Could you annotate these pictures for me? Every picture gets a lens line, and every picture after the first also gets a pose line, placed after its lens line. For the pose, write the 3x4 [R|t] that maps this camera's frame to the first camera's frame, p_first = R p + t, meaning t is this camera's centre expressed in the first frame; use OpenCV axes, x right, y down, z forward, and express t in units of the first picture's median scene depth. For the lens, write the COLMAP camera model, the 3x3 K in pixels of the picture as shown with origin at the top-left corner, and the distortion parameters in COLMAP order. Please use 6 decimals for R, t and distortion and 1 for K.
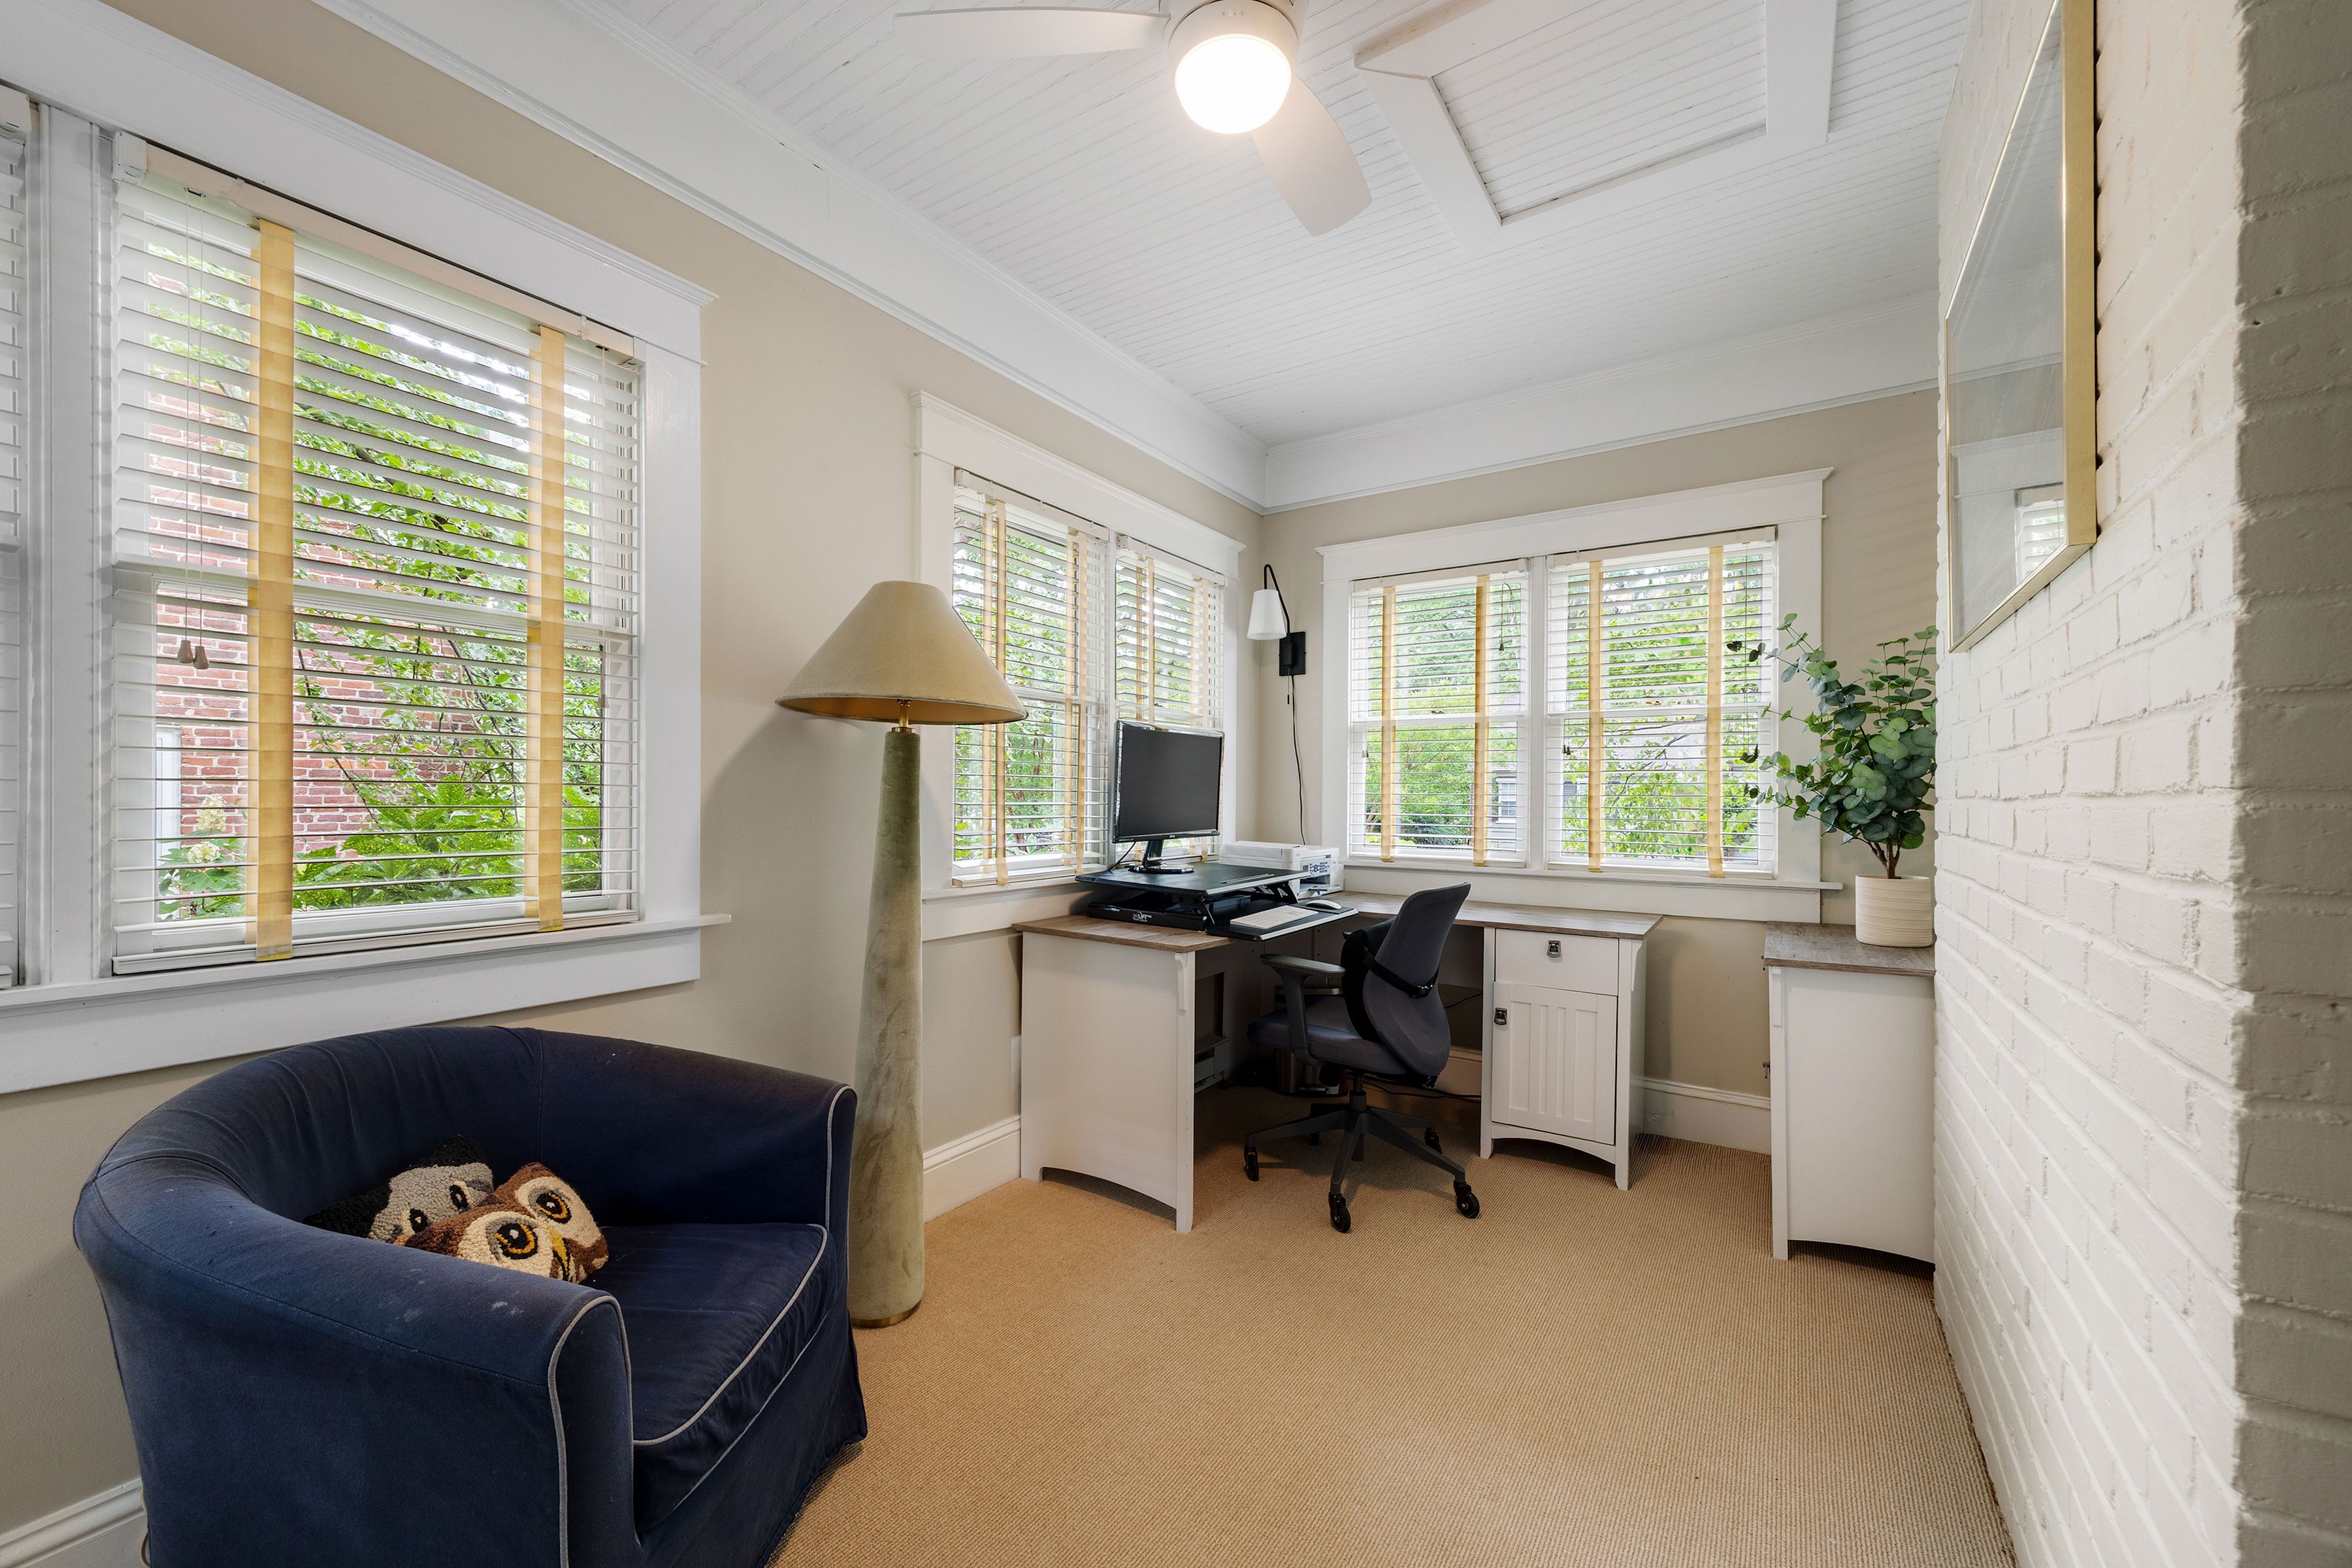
lens RADIAL K [[908.7, 0, 1176.0], [0, 908.7, 789.4], [0, 0, 1]] dist [-0.000129, -0.000028]
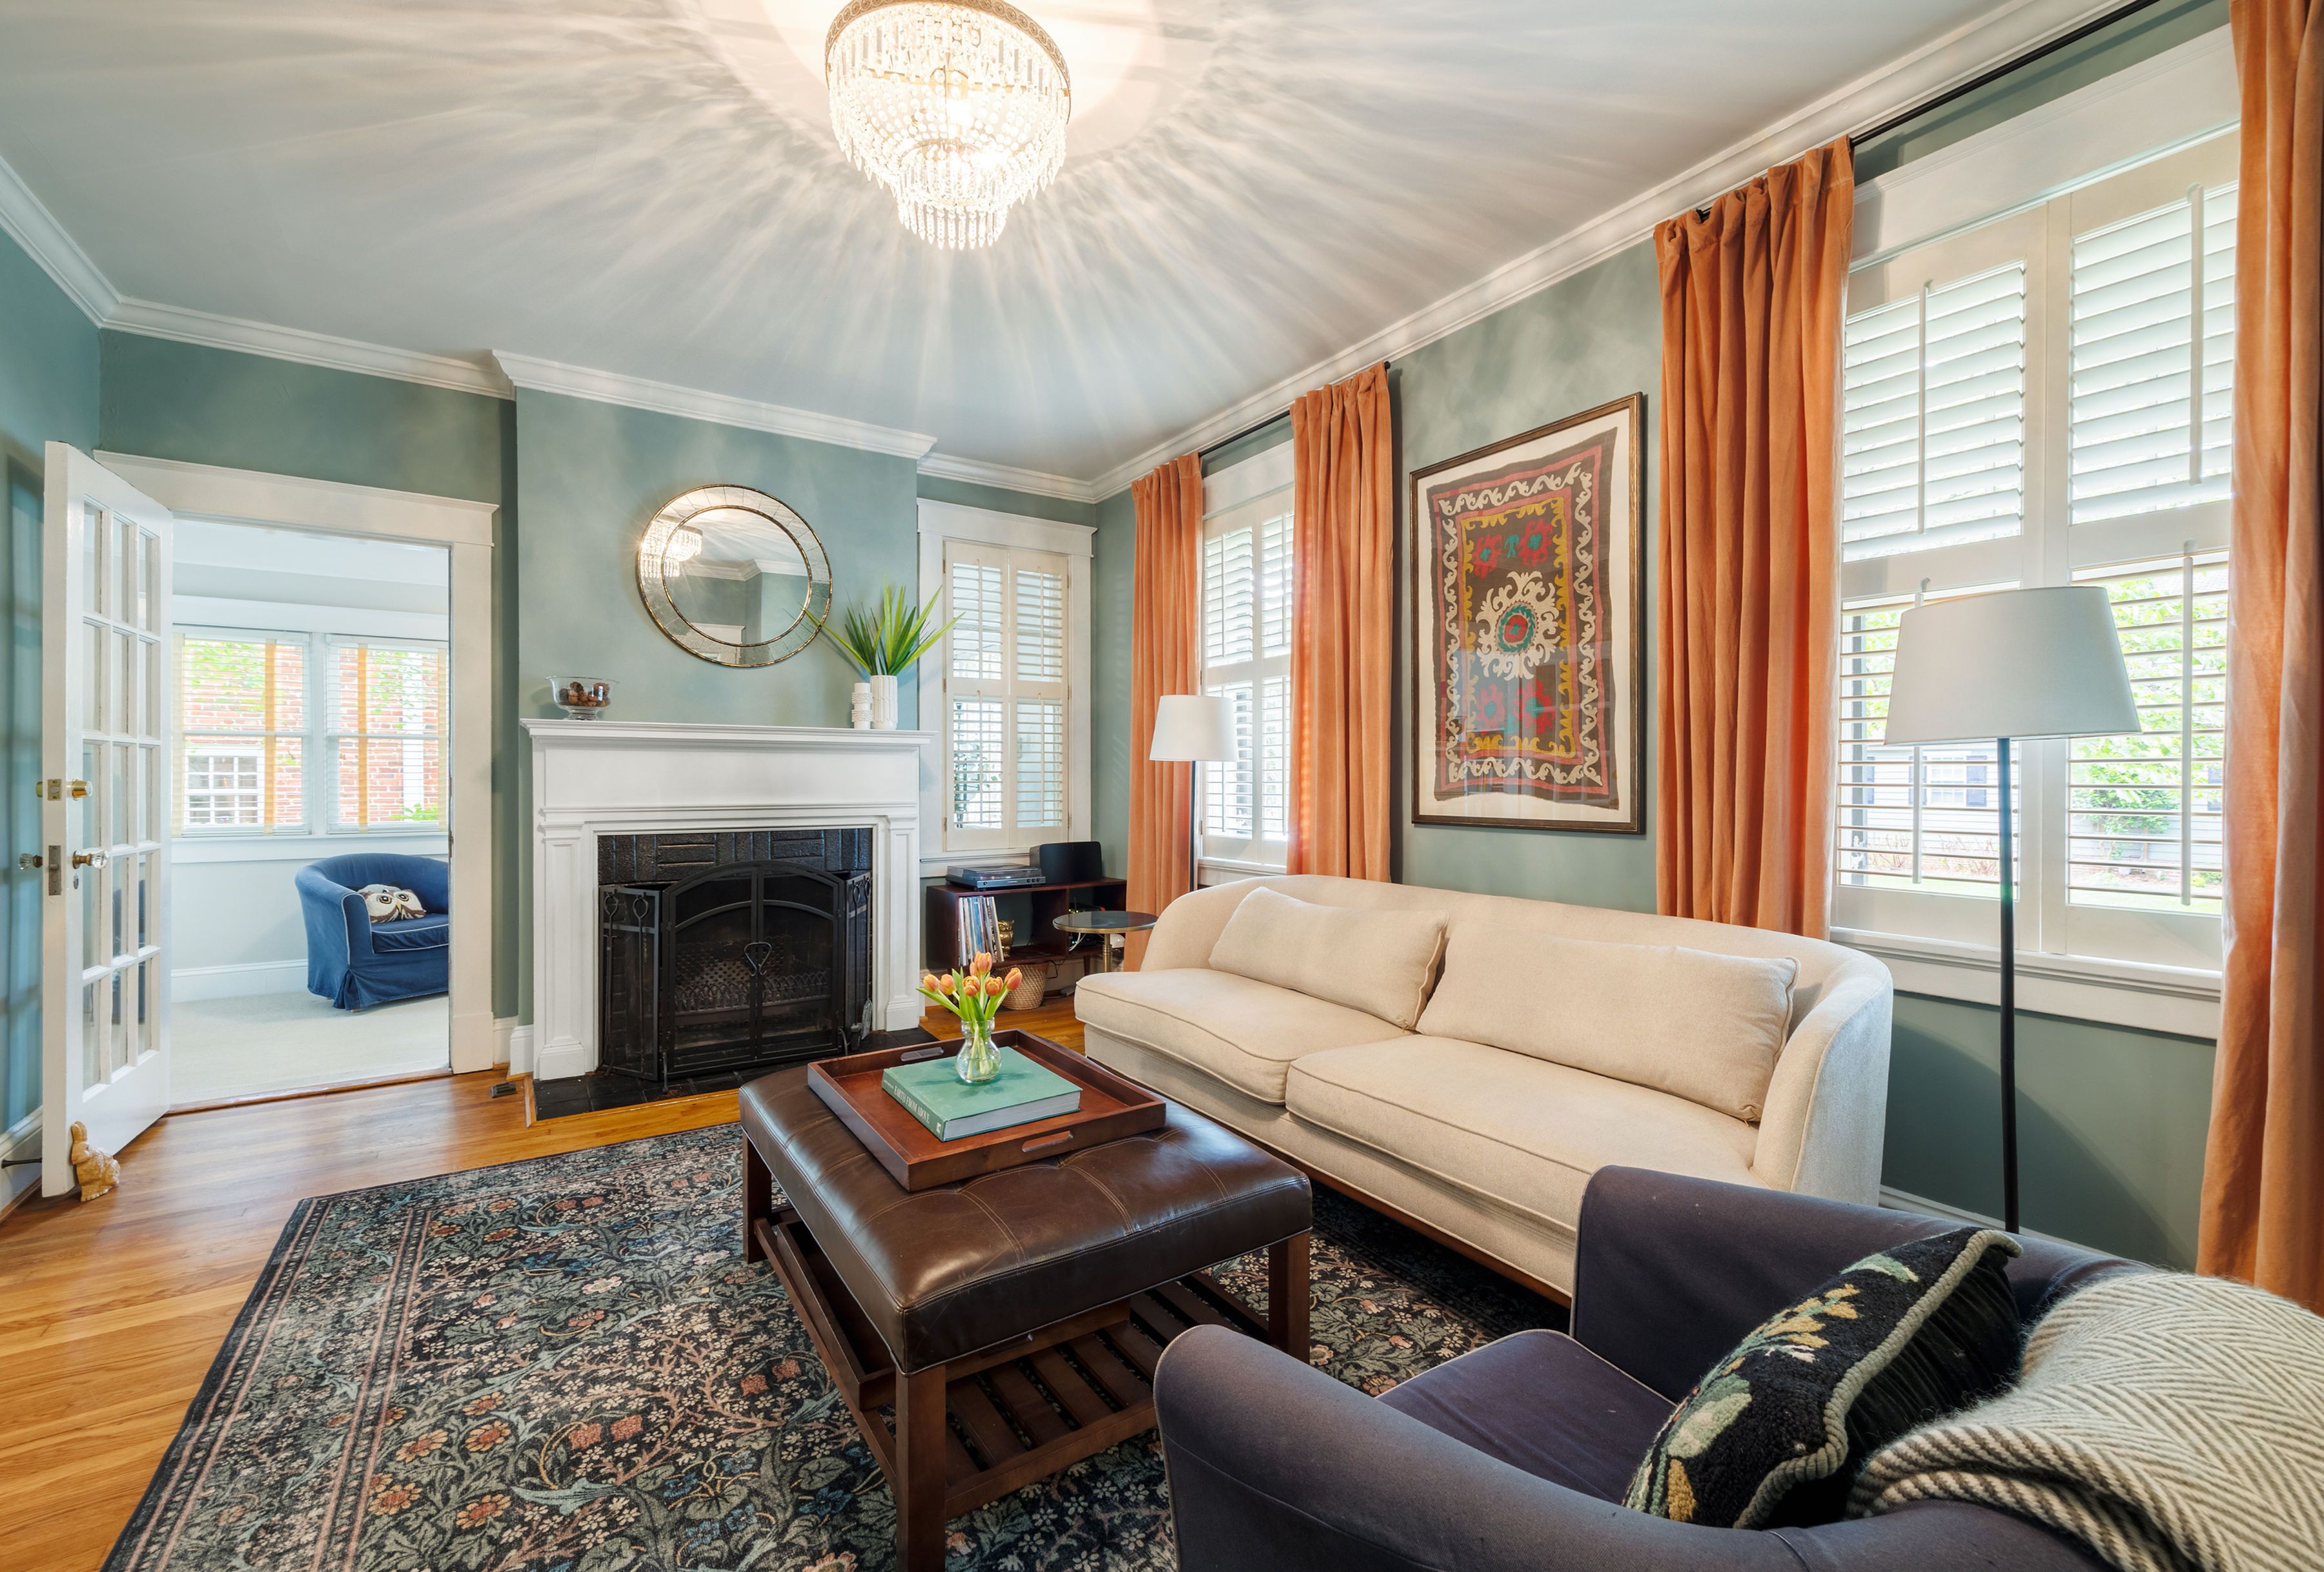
lens RADIAL K [[951.8, 0, 1160.6], [0, 951.8, 778.1], [0, 0, 1]] dist [-0.000523, -0.000025]
pose [[0.921995, -0.000378, -0.387202, 4.110674], [0.001876, 0.999992, 0.003490, -0.061045], [0.387197, -0.003944, 0.921988, -1.570446]]
